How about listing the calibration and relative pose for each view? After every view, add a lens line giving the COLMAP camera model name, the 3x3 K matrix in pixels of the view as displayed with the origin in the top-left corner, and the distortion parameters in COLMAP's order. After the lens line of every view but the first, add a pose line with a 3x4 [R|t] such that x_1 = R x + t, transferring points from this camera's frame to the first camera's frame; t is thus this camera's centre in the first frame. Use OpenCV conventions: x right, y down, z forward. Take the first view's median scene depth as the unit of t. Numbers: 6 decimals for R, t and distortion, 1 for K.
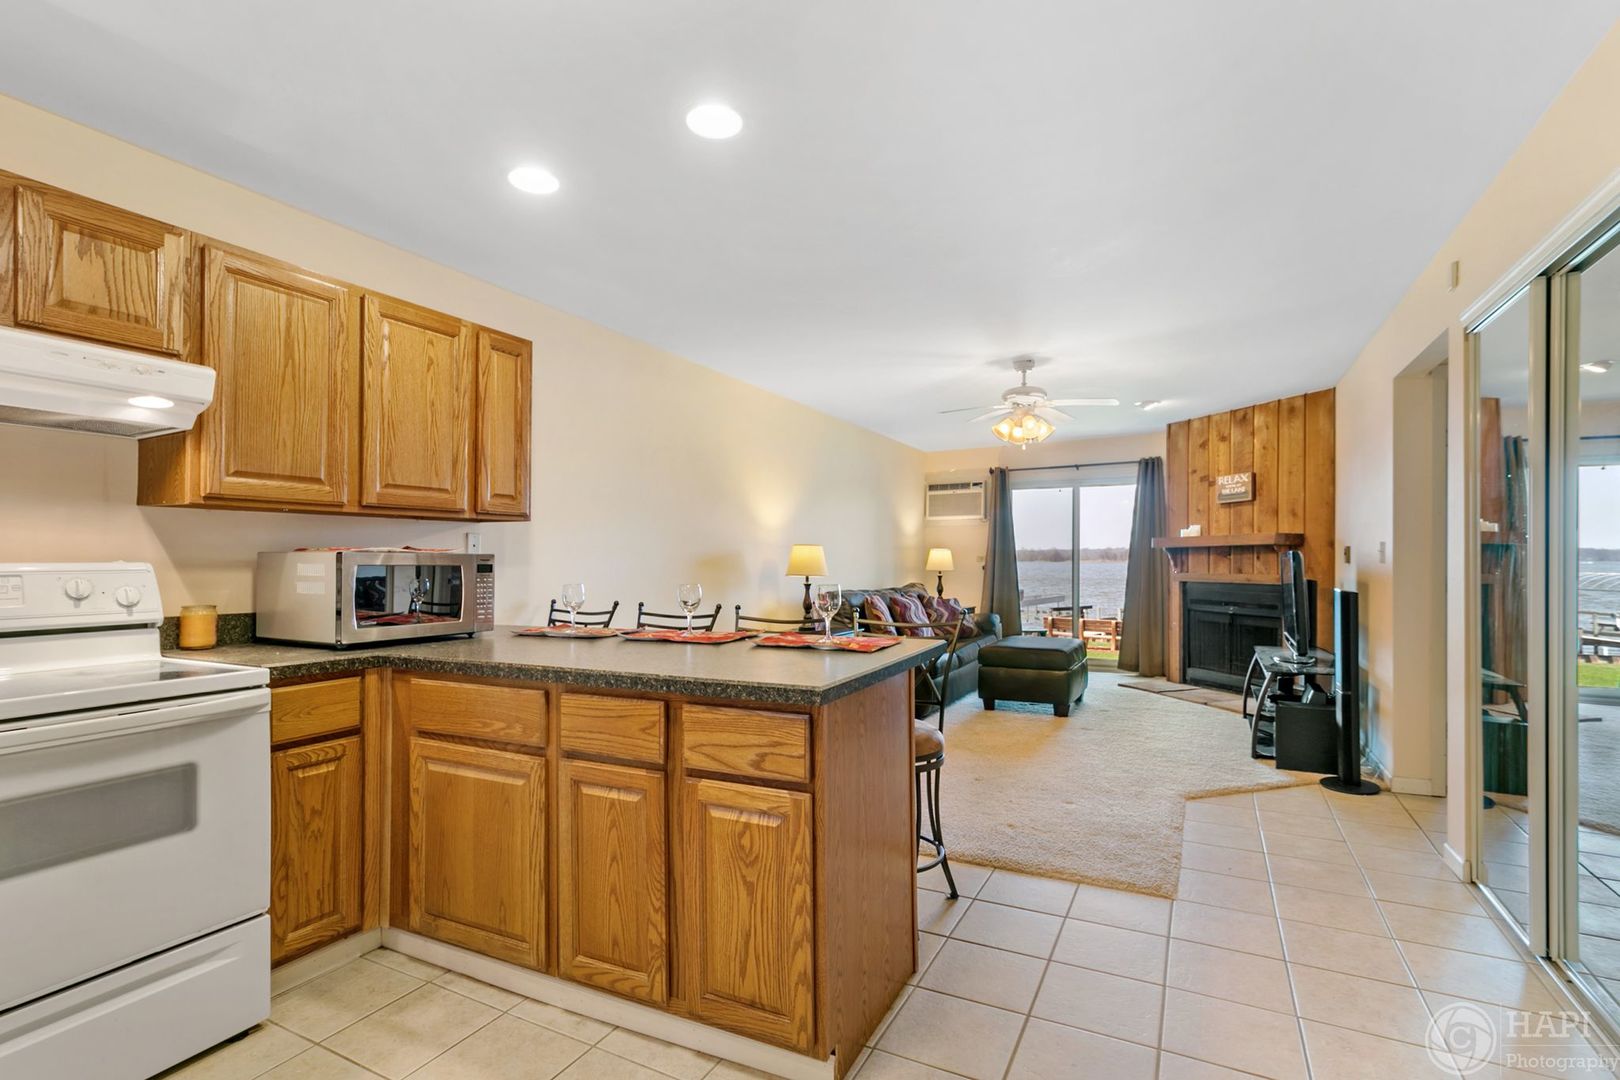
lens RADIAL K [[774.5, 0, 771.0], [0, 774.5, 552.8], [0, 0, 1]] dist [0.001349, 0.000361]
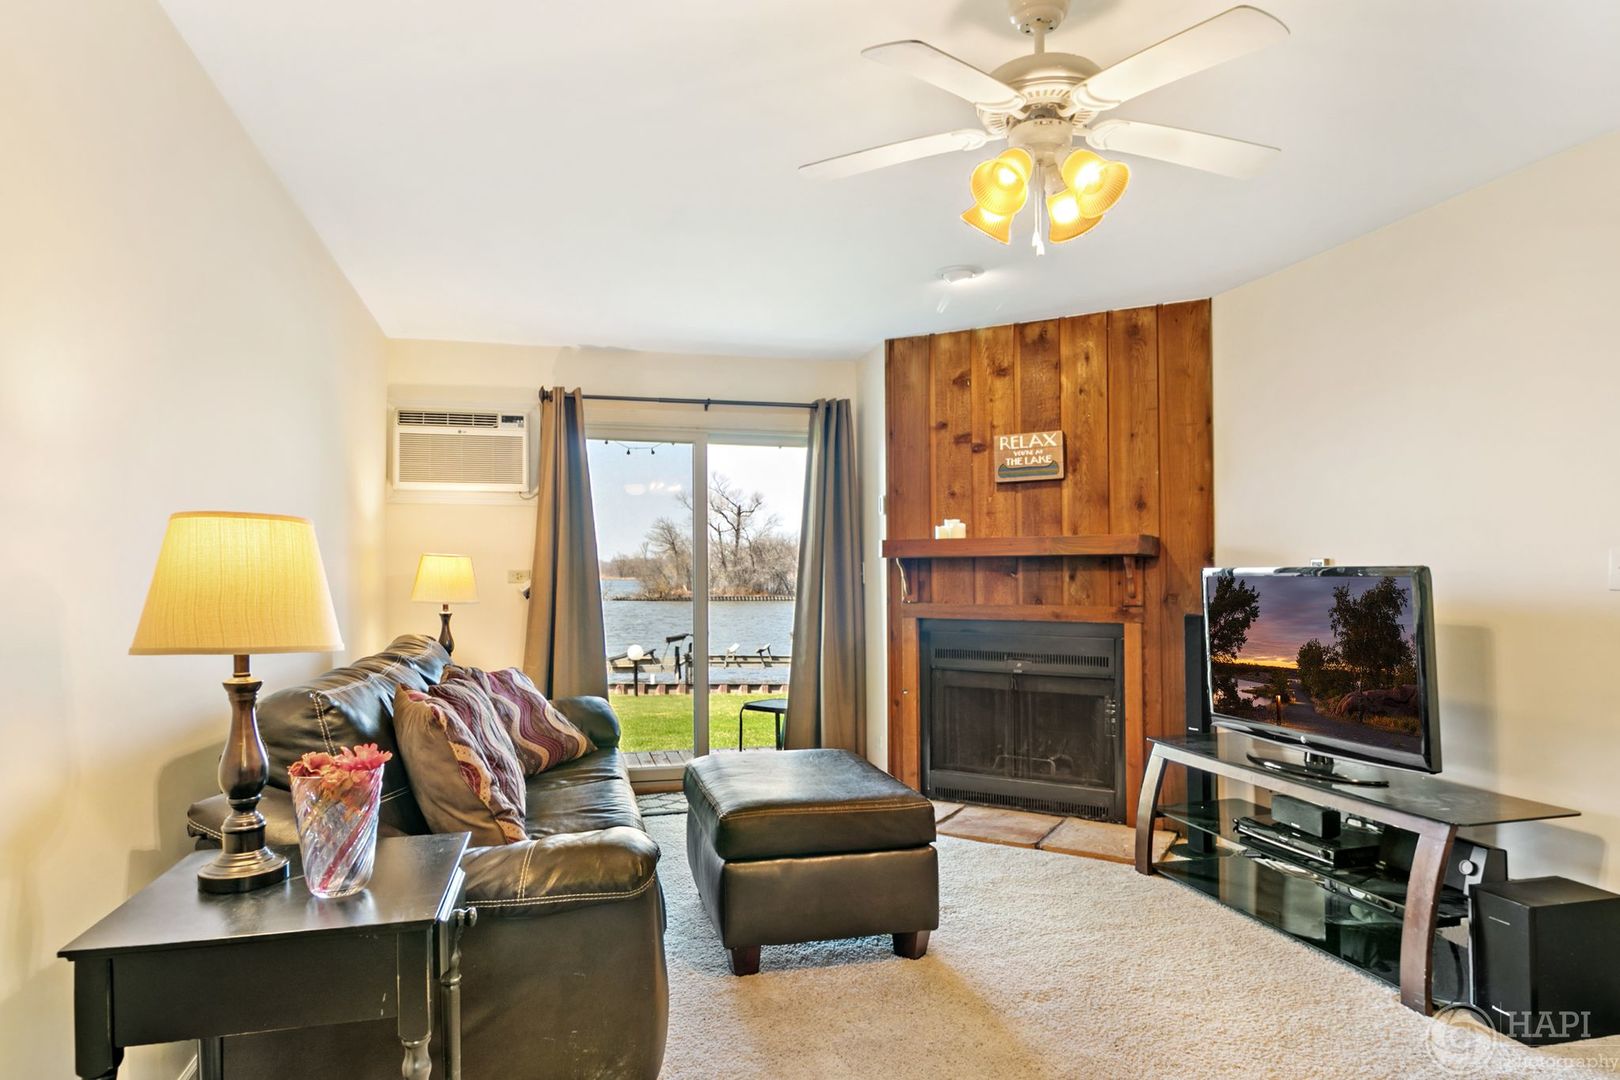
lens RADIAL K [[994.2, 0, 810.0], [0, 994.2, 540.0], [0, 0, 1]] dist [0.001448, -0.000003]
pose [[0.712716, 0.028081, 0.700890, -0.038172], [-0.009274, 0.999488, -0.030613, 0.003084], [-0.701391, 0.015318, 0.712612, 0.581421]]
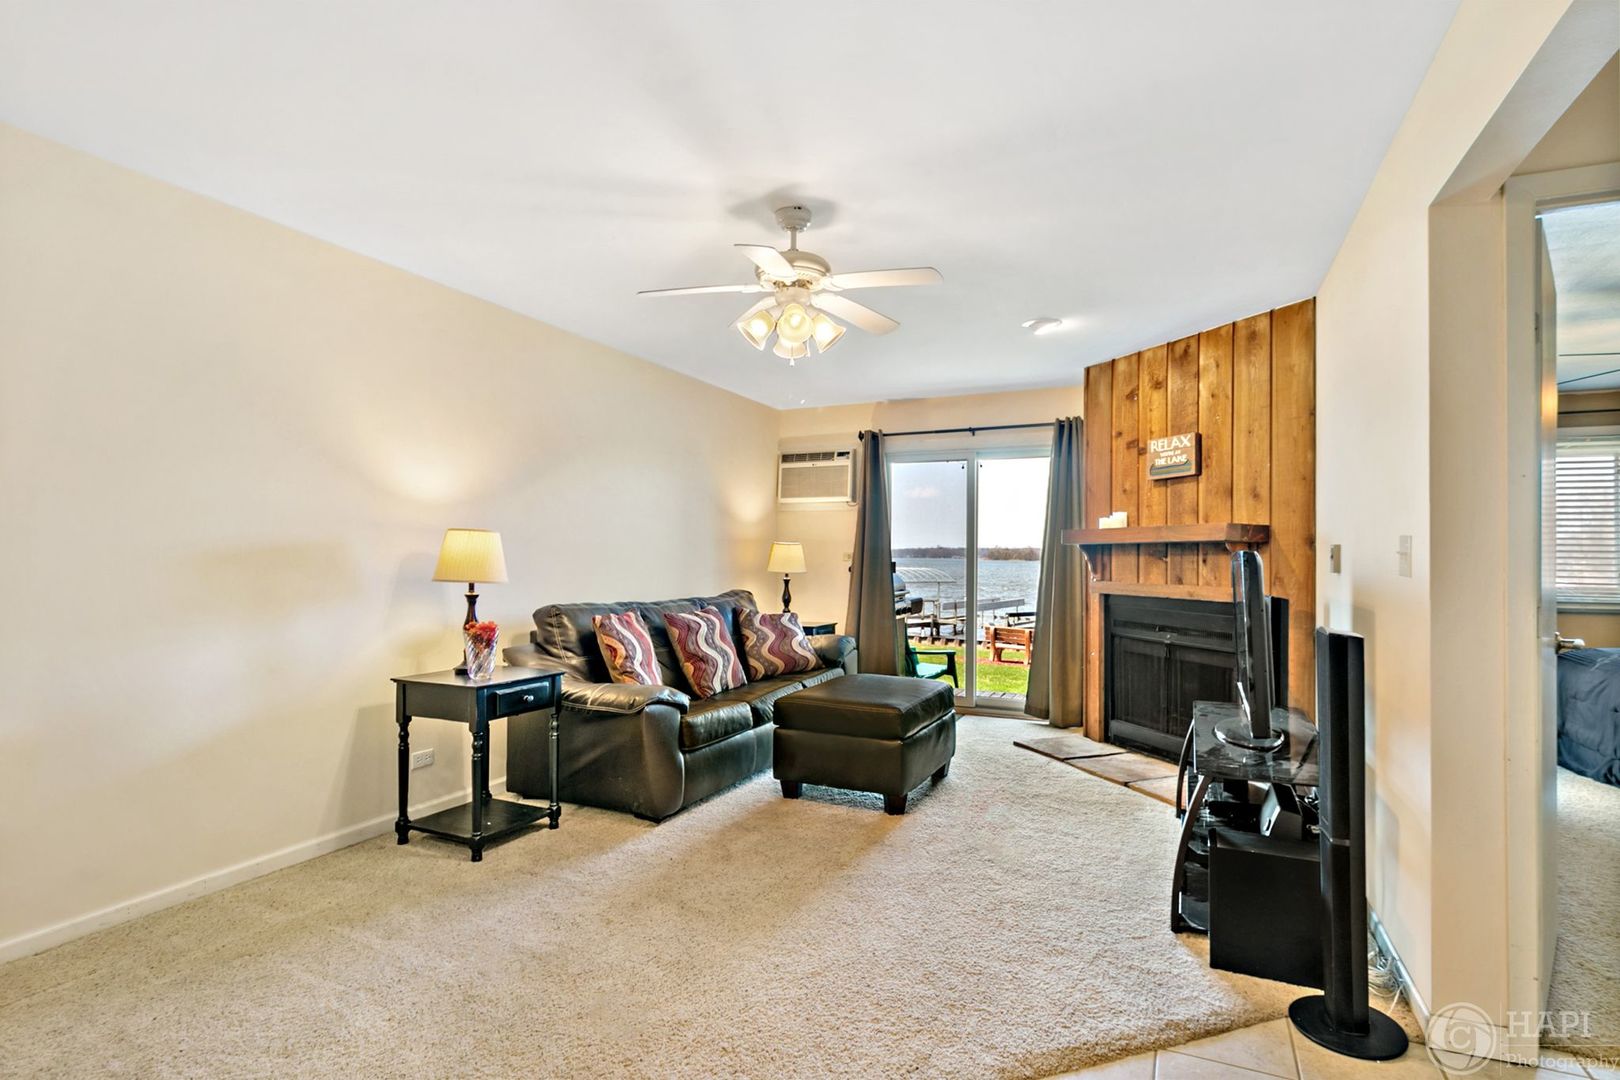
lens RADIAL K [[830.0, 0, 784.6], [0, 830.0, 526.3], [0, 0, 1]] dist [-0.003068, -0.000623]
pose [[0.998000, 0.015342, 0.061317, 0.218009], [-0.013785, 0.999574, -0.025725, -0.000047], [-0.061686, 0.024828, 0.997787, 0.302479]]
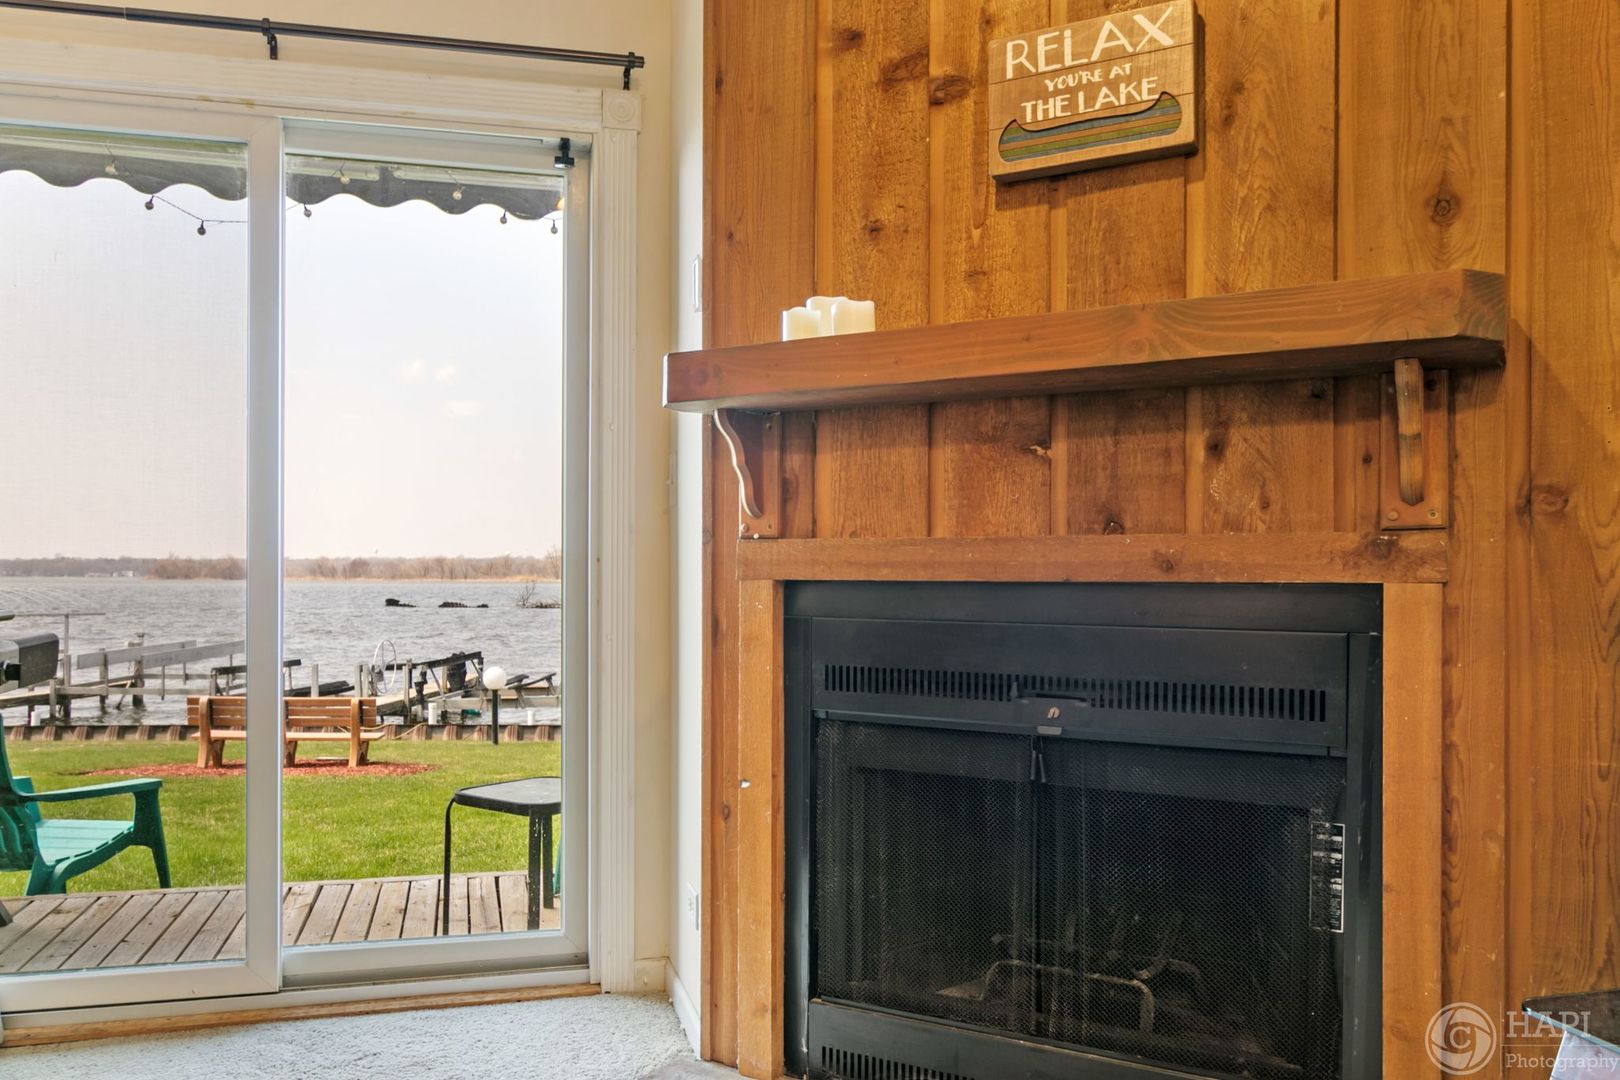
lens RADIAL K [[1301.3, 0, 813.8], [0, 1301.3, 590.1], [0, 0, 1]] dist [0.001076, 0.001390]
pose [[0.716792, 0.000295, 0.697287, 0.319810], [-0.013395, 0.999821, 0.013347, 0.037368], [-0.697158, -0.018907, 0.716668, 0.806953]]
